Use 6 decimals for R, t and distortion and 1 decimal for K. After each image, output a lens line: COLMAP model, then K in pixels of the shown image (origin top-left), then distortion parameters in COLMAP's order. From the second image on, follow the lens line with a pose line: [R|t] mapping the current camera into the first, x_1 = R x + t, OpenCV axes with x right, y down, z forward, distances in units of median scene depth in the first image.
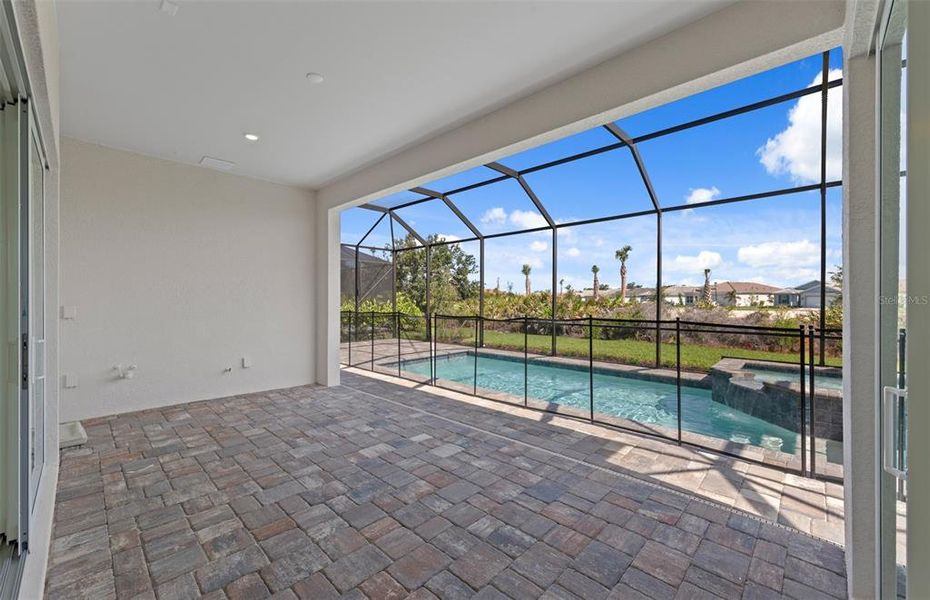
lens RADIAL K [[367.5, 0, 465.0], [0, 367.5, 300.0], [0, 0, 1]] dist [-0.001288, 0.000160]
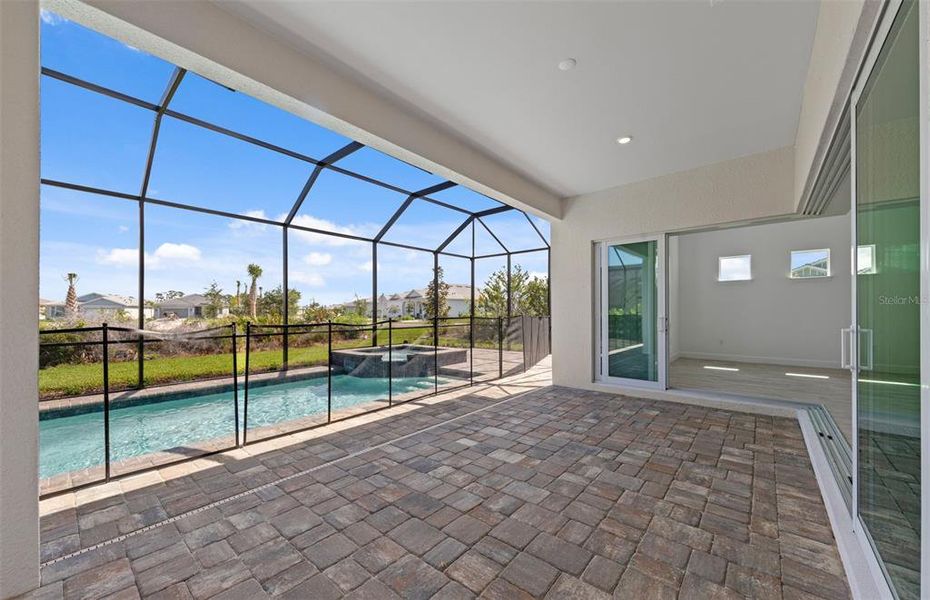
lens RADIAL K [[350.1, 0, 459.3], [0, 350.1, 309.9], [0, 0, 1]] dist [-0.000076, -0.000048]
pose [[-0.042011, 0.002354, 0.999114, -1.028937], [0.005322, 0.999984, -0.002132, 0.026033], [-0.999103, 0.005228, -0.042023, 1.039887]]
